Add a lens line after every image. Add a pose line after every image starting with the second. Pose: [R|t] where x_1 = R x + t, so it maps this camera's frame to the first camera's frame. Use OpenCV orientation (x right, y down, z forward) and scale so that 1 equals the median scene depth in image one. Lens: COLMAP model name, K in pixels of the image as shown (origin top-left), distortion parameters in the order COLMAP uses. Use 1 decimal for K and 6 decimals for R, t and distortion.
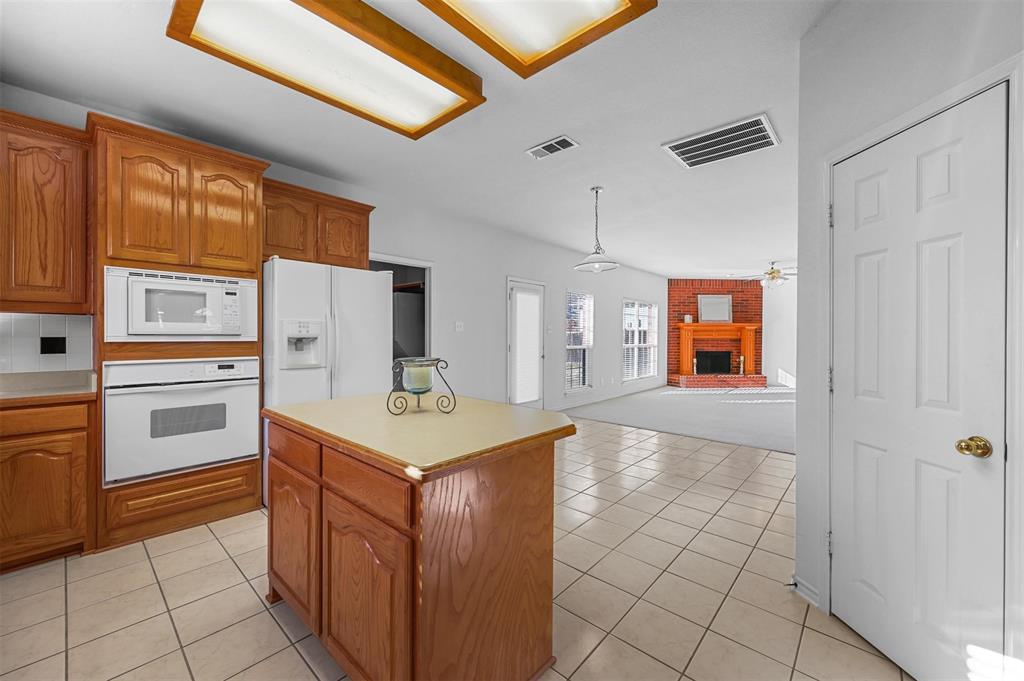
lens RADIAL K [[402.3, 0, 516.6], [0, 402.3, 338.6], [0, 0, 1]] dist [-0.002650, 0.000661]
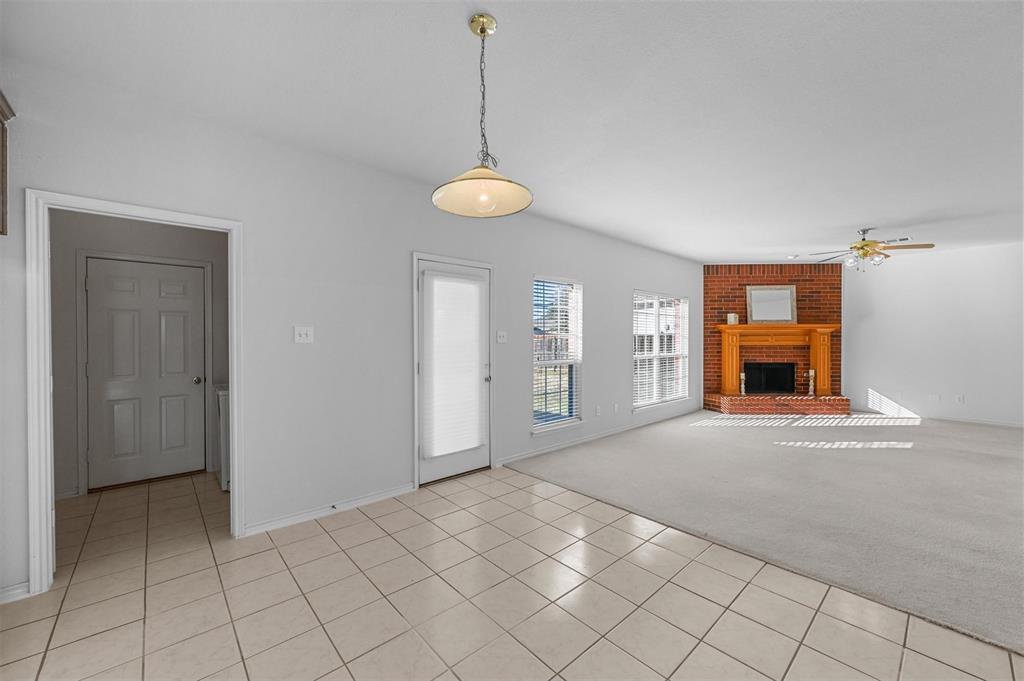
lens RADIAL K [[402.3, 0, 516.6], [0, 402.3, 338.6], [0, 0, 1]] dist [-0.002650, 0.000661]
pose [[0.994159, -0.005374, -0.107787, 0.117138], [0.004603, 0.999962, -0.007404, -0.009560], [0.107823, 0.006864, 0.994146, 0.235508]]
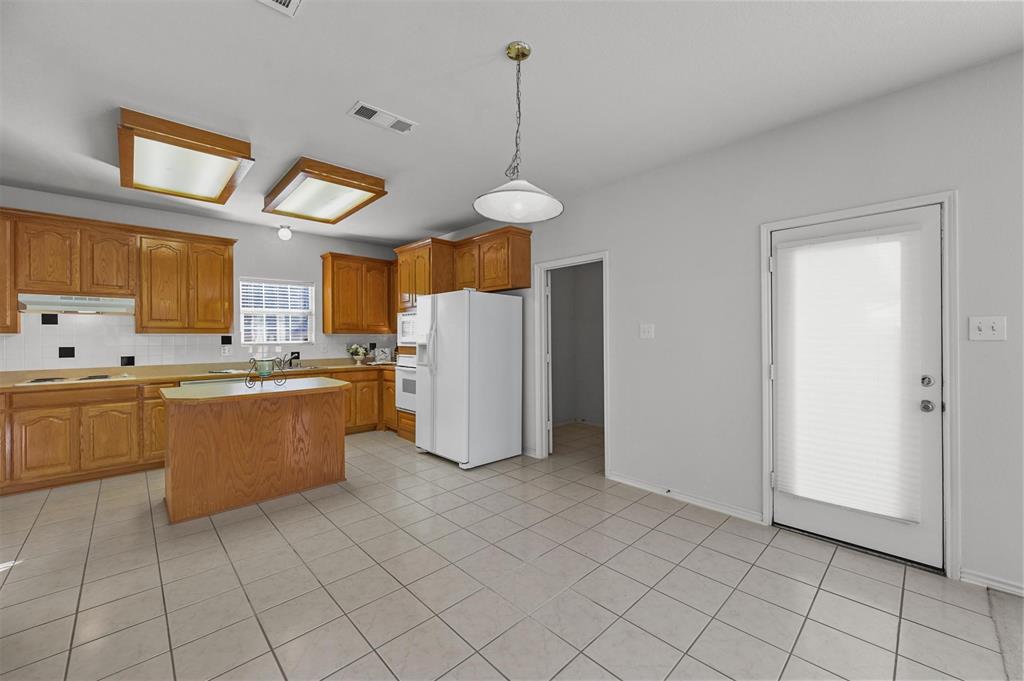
lens RADIAL K [[402.3, 0, 516.6], [0, 402.3, 338.6], [0, 0, 1]] dist [-0.002650, 0.000661]
pose [[-0.073687, -0.004232, -0.997272, 0.286651], [-0.005790, 0.999976, -0.003816, -0.006918], [0.997265, 0.005493, -0.073710, 0.430157]]
